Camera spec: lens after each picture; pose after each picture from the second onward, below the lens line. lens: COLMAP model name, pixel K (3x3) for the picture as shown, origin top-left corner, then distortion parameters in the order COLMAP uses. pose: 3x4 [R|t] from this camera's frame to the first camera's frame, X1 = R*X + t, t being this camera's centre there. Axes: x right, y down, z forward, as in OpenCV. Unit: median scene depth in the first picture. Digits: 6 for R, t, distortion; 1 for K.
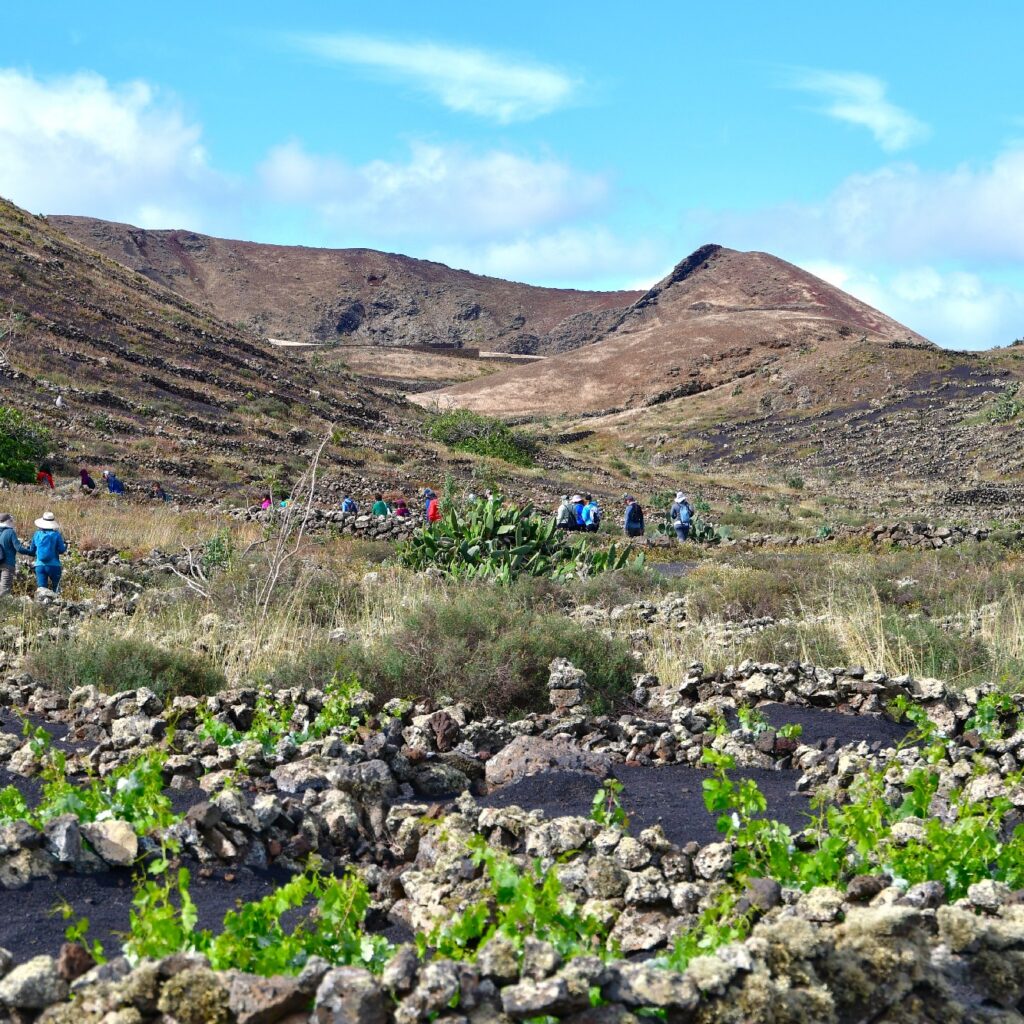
lens RADIAL K [[3394.5, 0, 512.0], [0, 3394.5, 512.0], [0, 0, 1]] dist [0.053147, 0.827996]
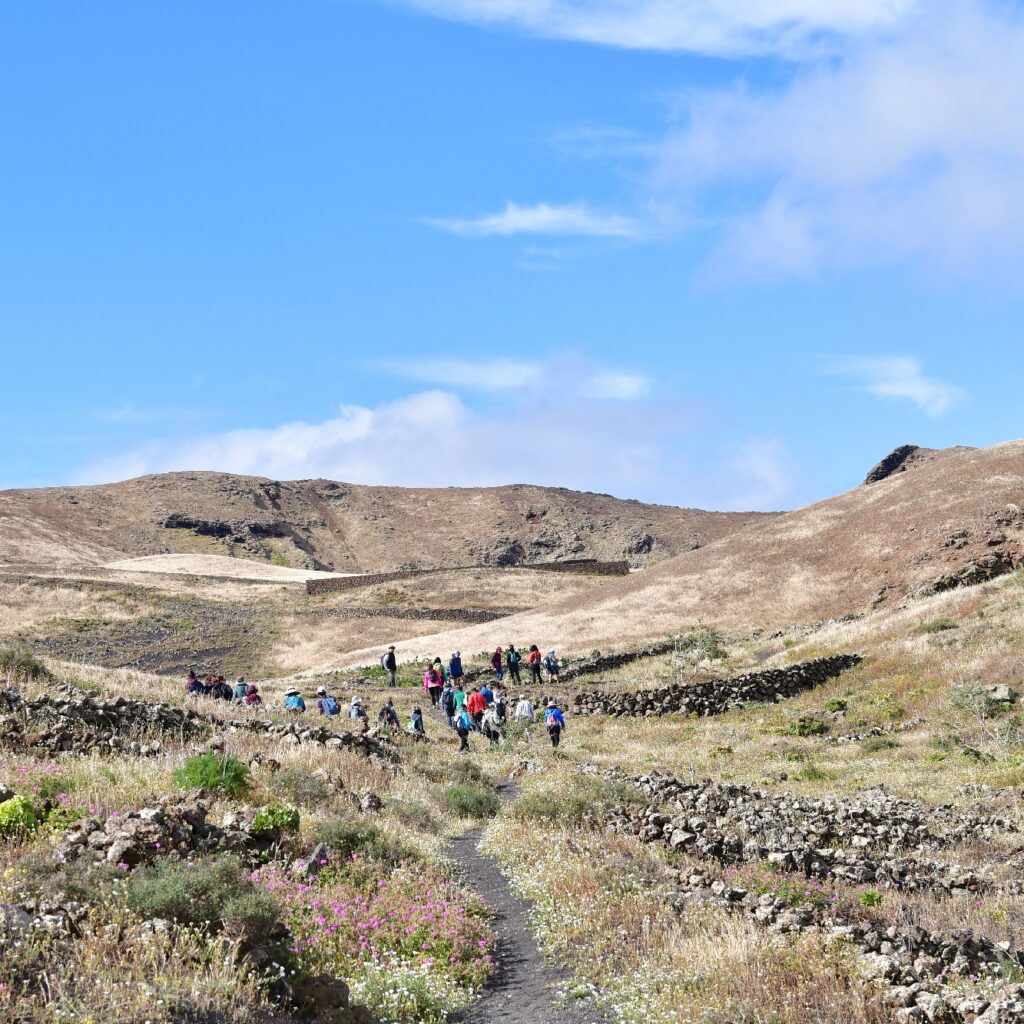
lens RADIAL K [[3041.2, 0, 512.0], [0, 3041.2, 512.0], [0, 0, 1]] dist [0.000244, -0.464463]
pose [[0.995367, -0.074899, -0.060291, 0.002798], [0.069903, 0.994253, -0.081086, -0.004522], [0.066018, 0.076496, 0.994882, 0.197768]]
